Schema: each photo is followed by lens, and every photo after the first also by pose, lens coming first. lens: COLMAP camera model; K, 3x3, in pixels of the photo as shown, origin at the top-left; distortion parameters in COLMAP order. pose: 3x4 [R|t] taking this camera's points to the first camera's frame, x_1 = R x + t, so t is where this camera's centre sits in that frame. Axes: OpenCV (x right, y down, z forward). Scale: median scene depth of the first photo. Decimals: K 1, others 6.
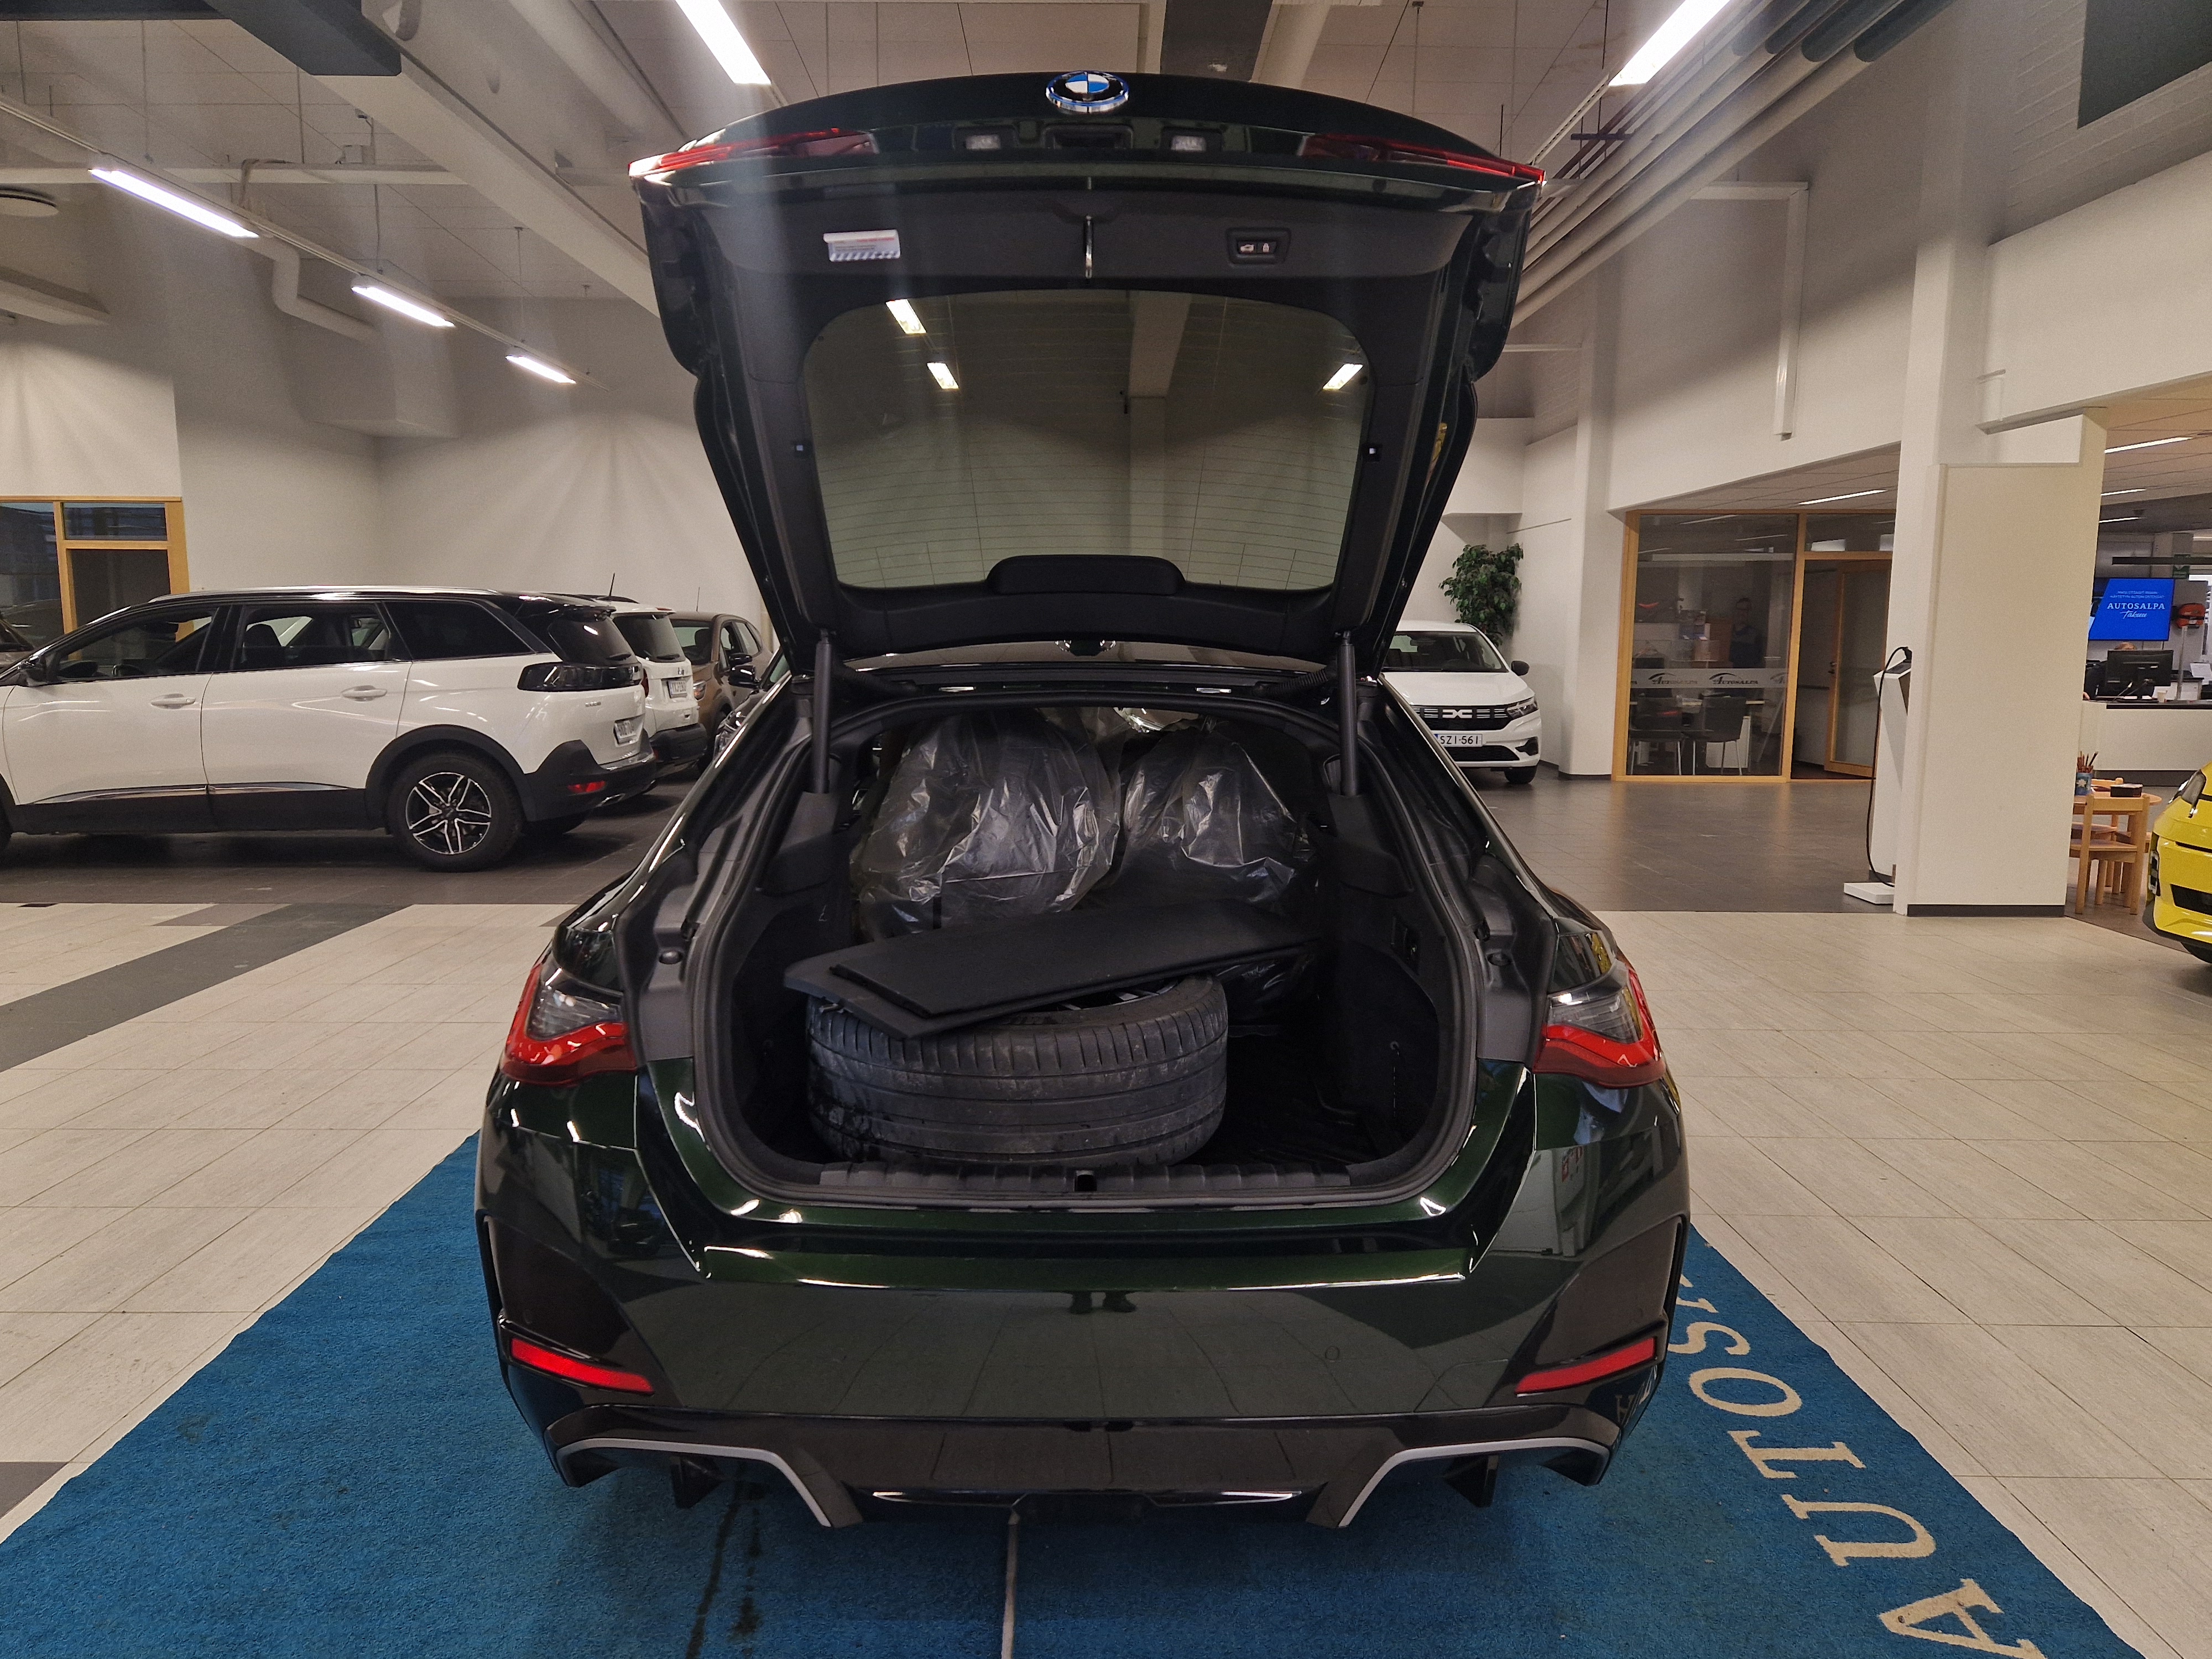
lens RADIAL K [[1586.7, 0, 1106.0], [0, 1586.7, 829.5], [0, 0, 1]] dist [-0.002969, -0.003027]
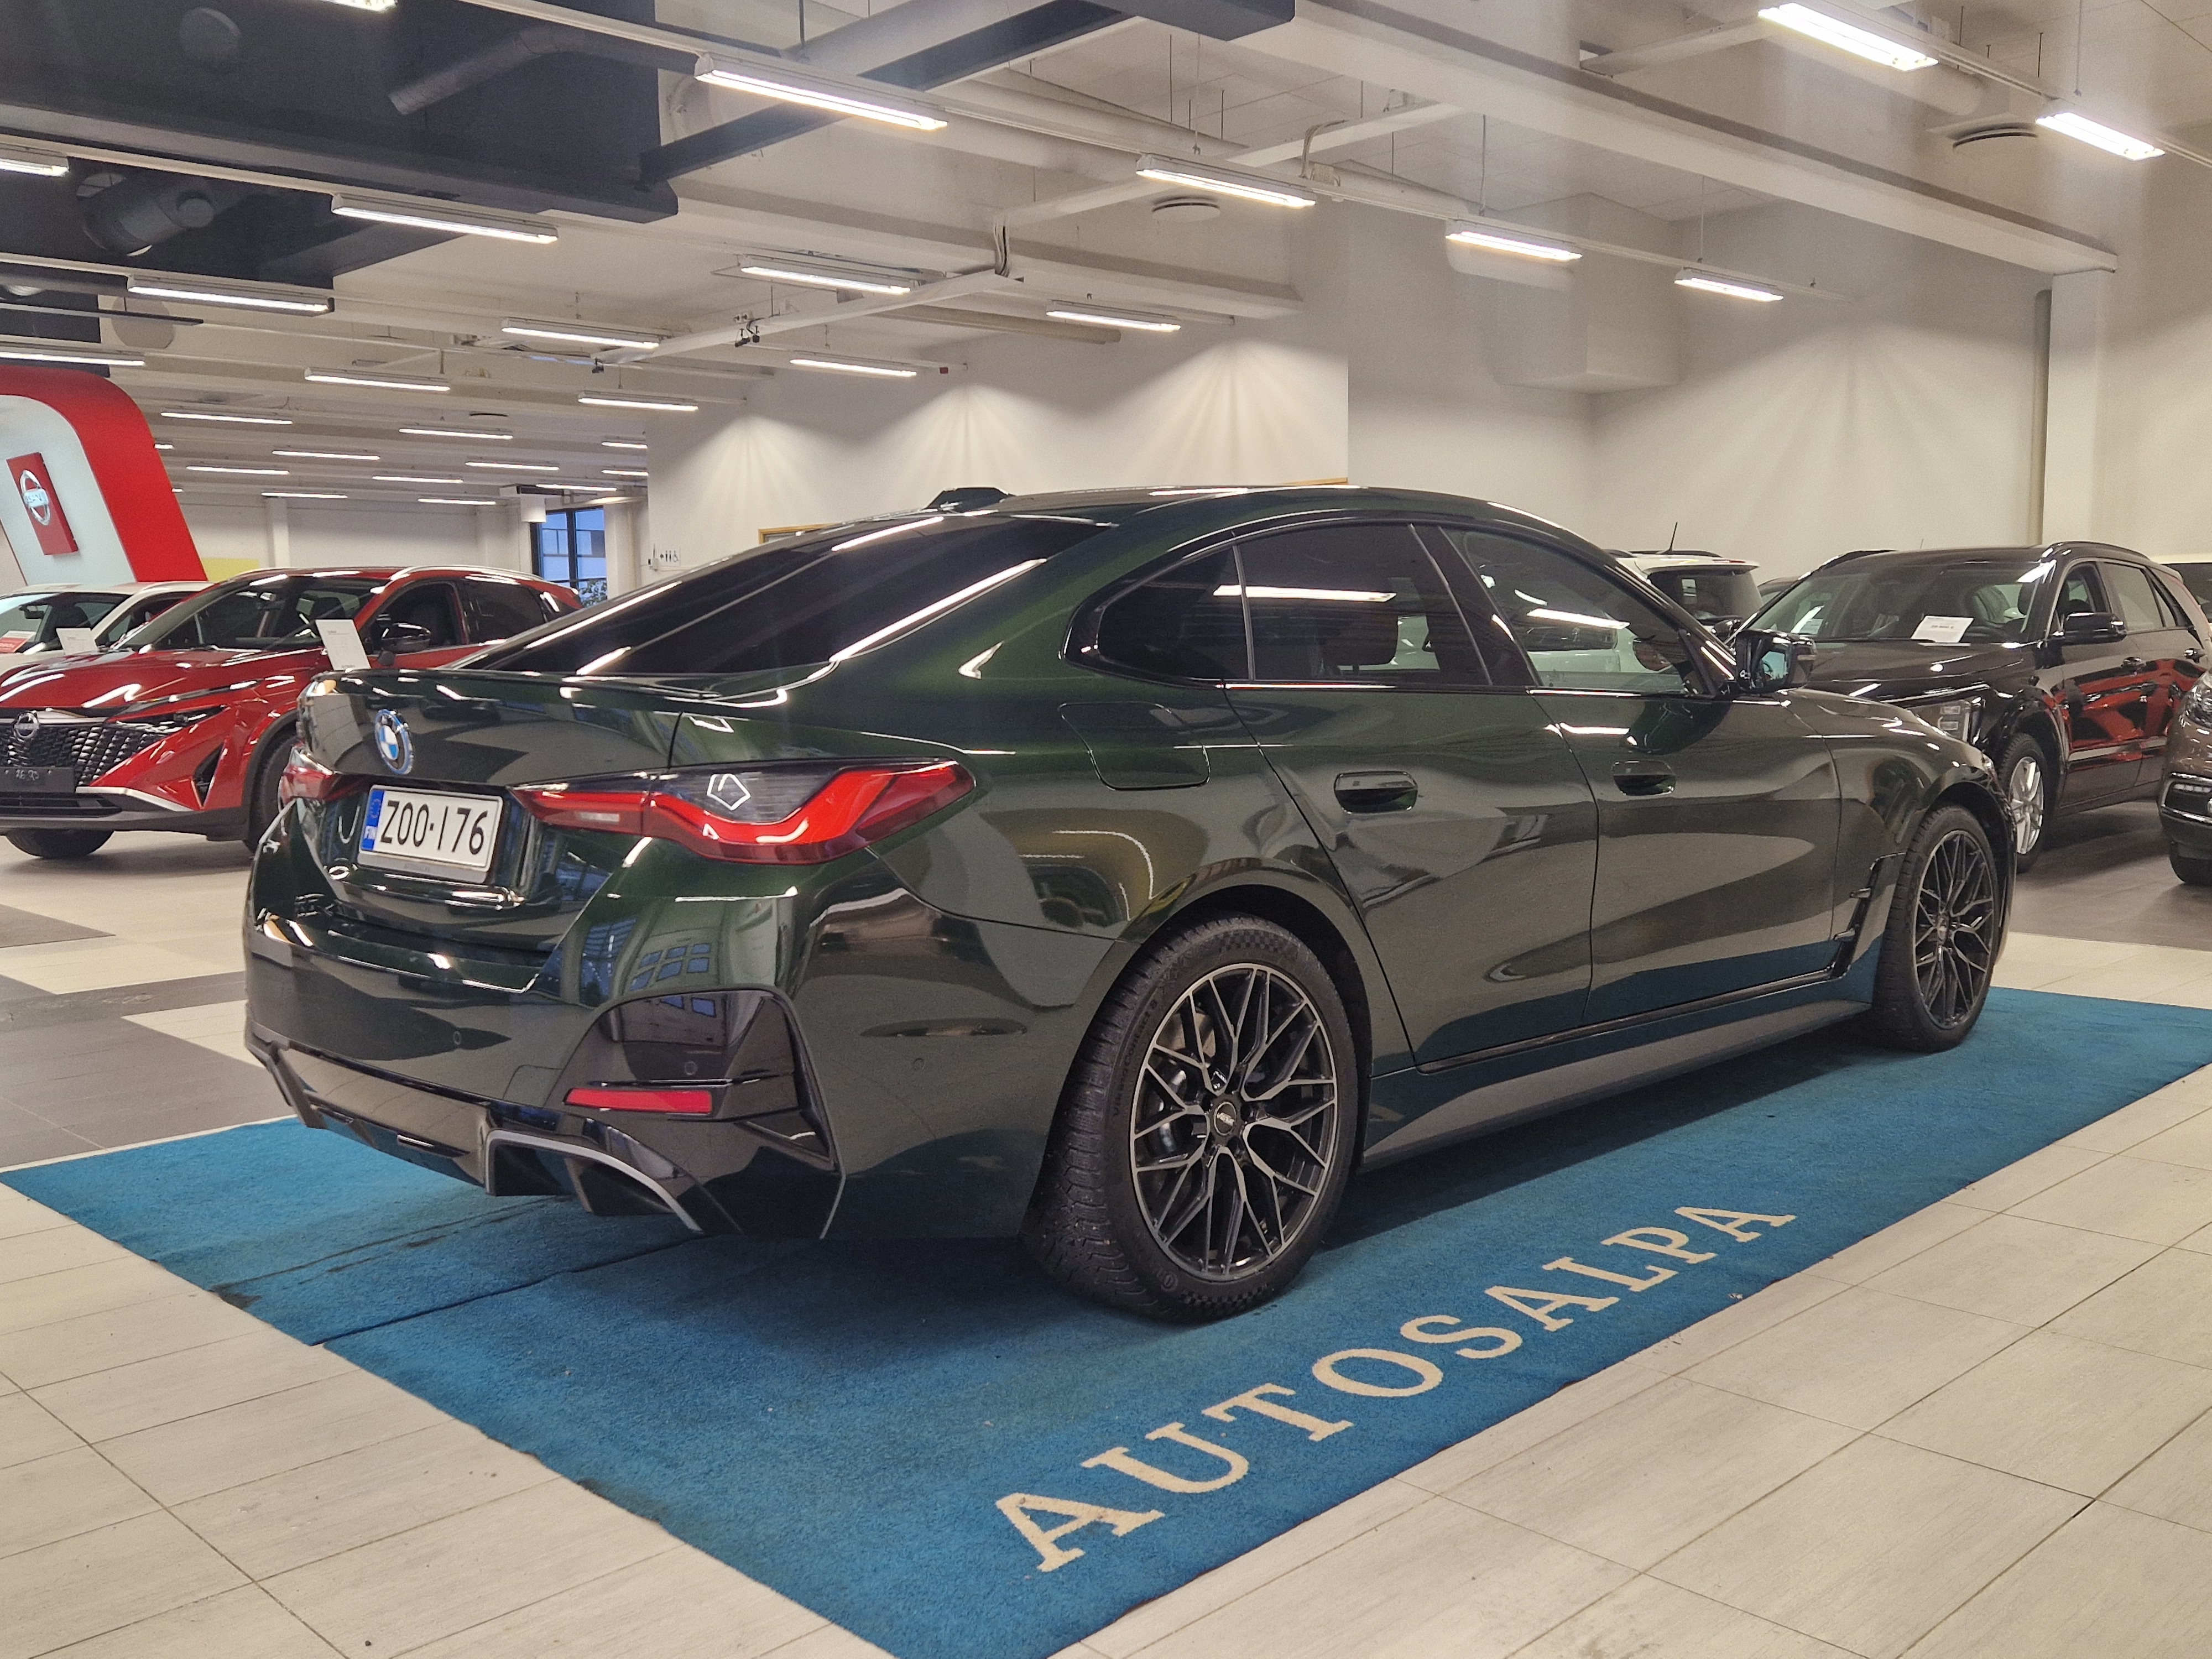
lens RADIAL K [[1962.9, 0, 1091.3], [0, 1962.9, 883.2], [0, 0, 1]] dist [0.028585, -0.009402]
pose [[0.686728, 0.071179, -0.723422, 0.302383], [-0.068722, 0.997094, 0.032871, 0.022086], [0.723659, 0.027142, 0.689624, 0.050730]]
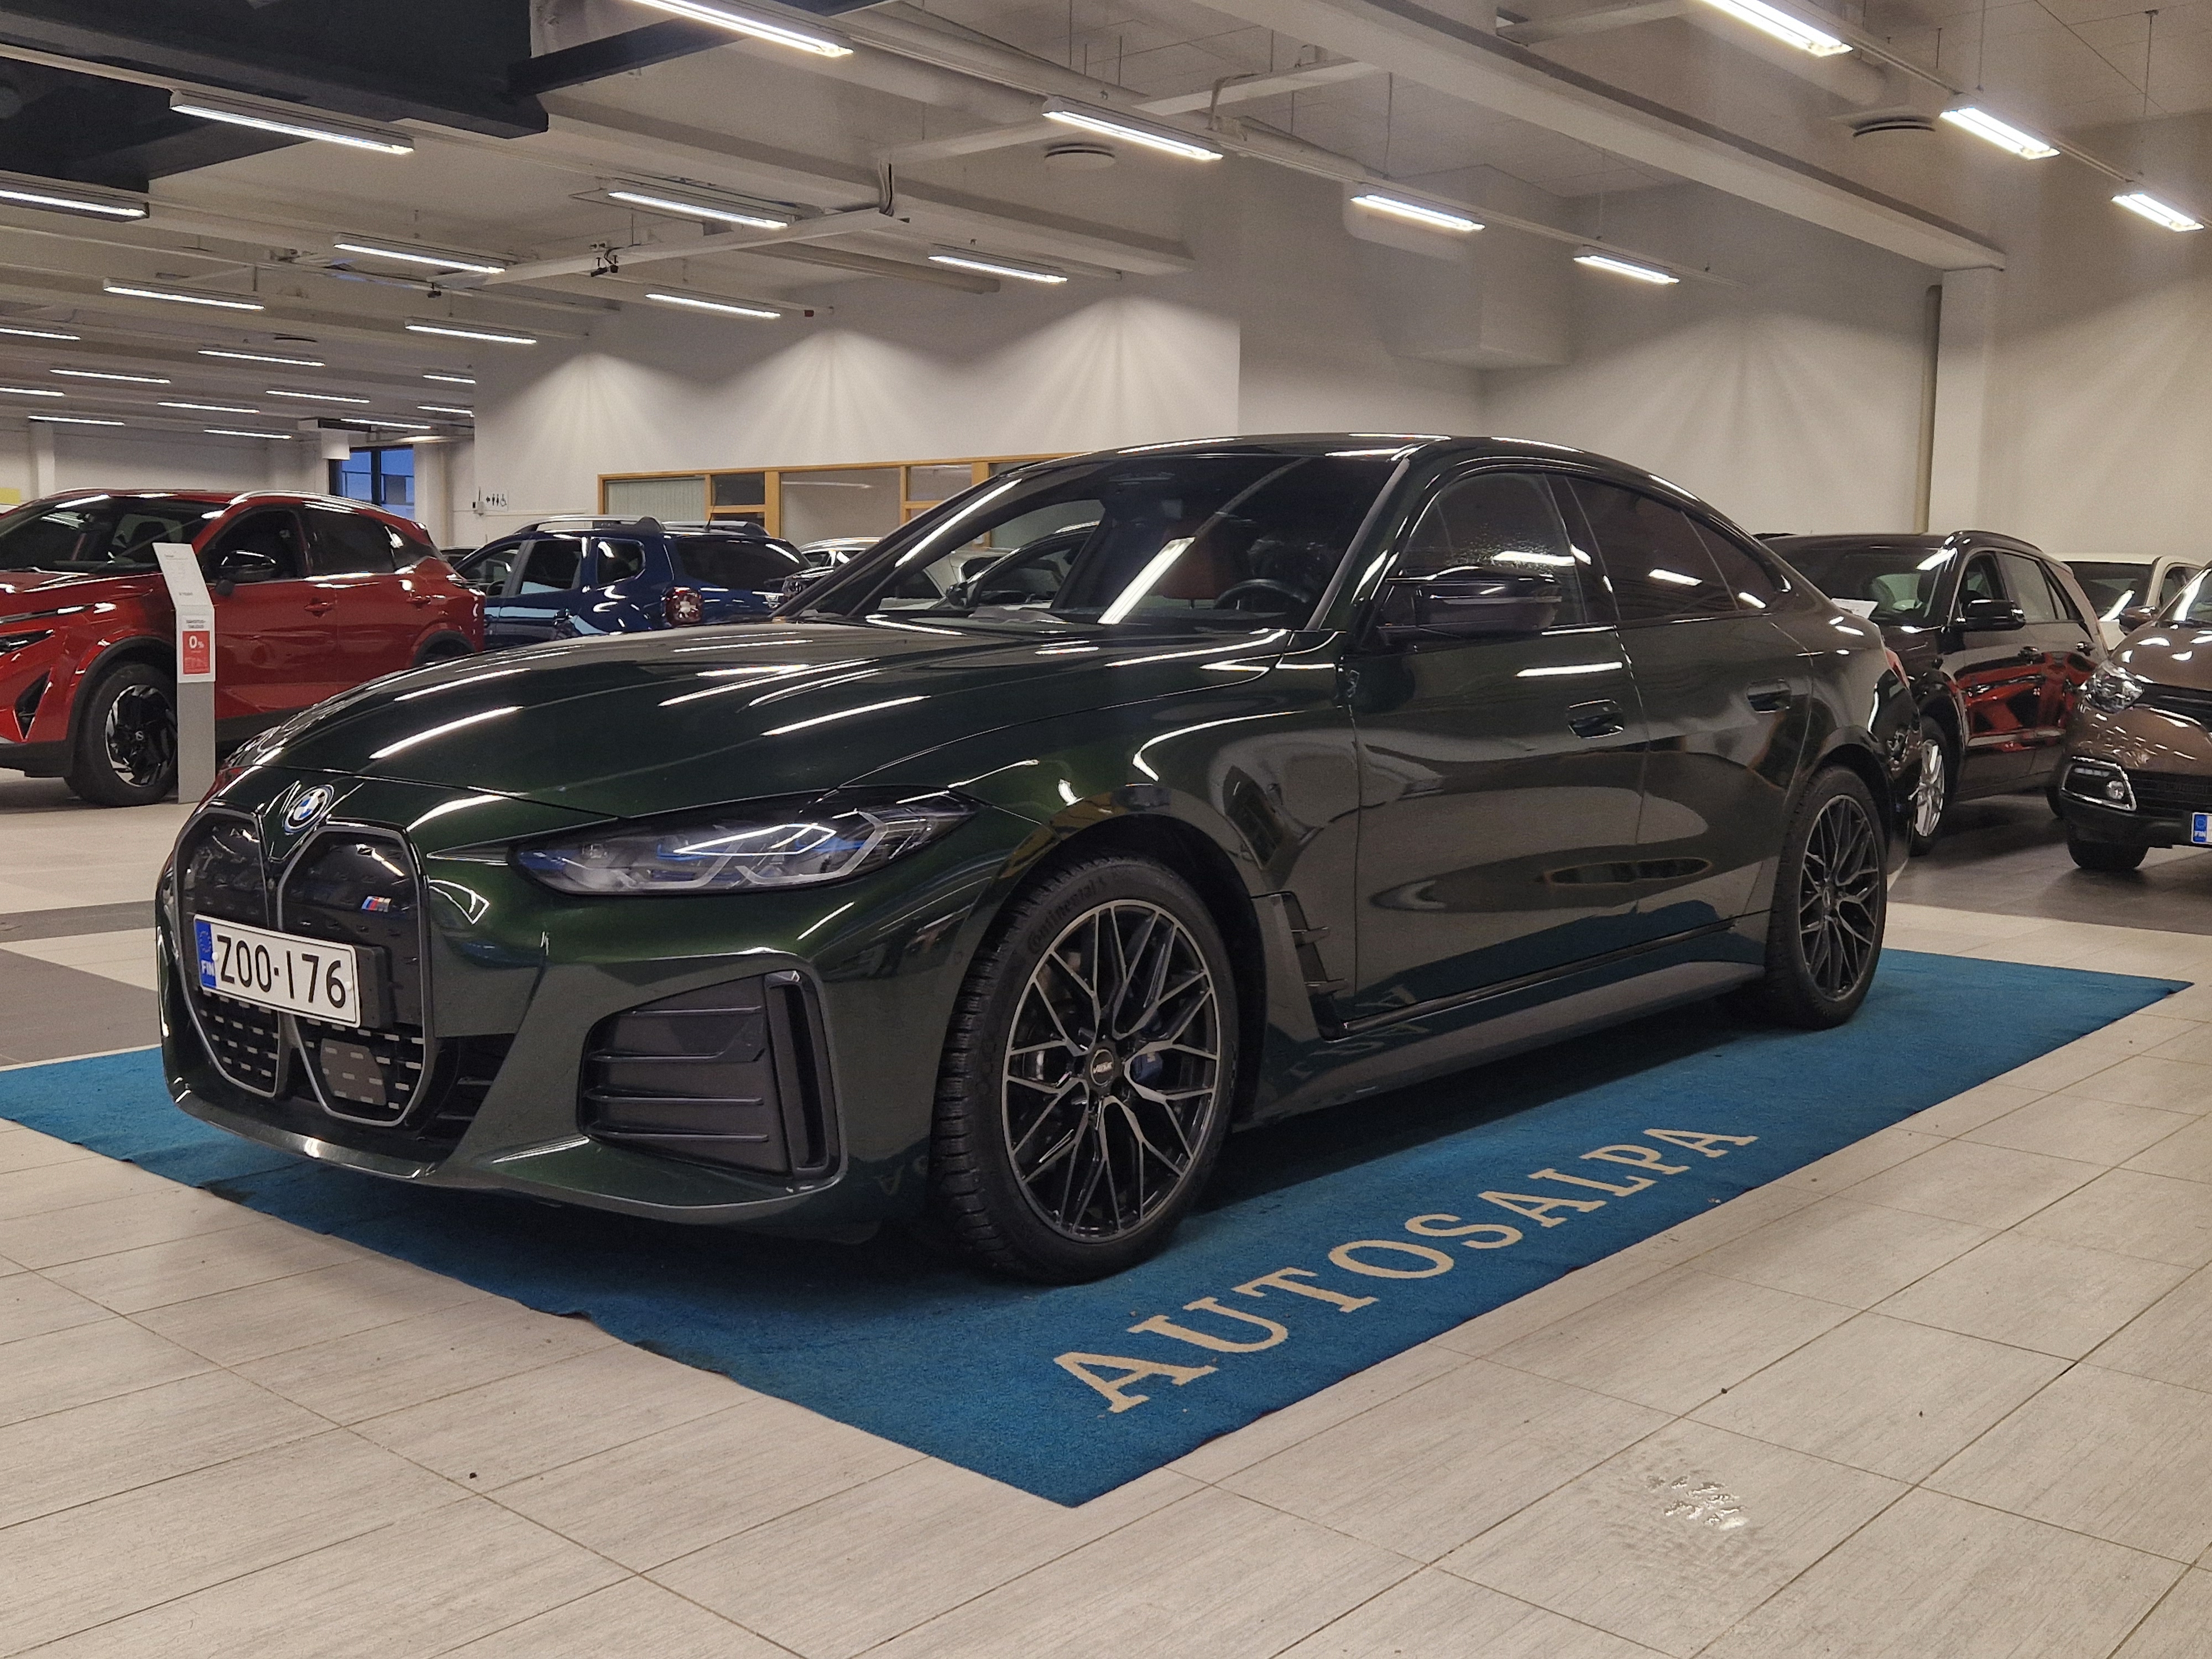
lens RADIAL K [[2119.1, 0, 1106.0], [0, 2119.1, 829.5], [0, 0, 1]] dist [0.027226, -0.018990]
pose [[0.746536, 0.071766, -0.661463, 0.304064], [-0.094971, 0.995480, 0.000820, 0.039889], [0.658532, 0.062208, 0.749977, 0.005010]]
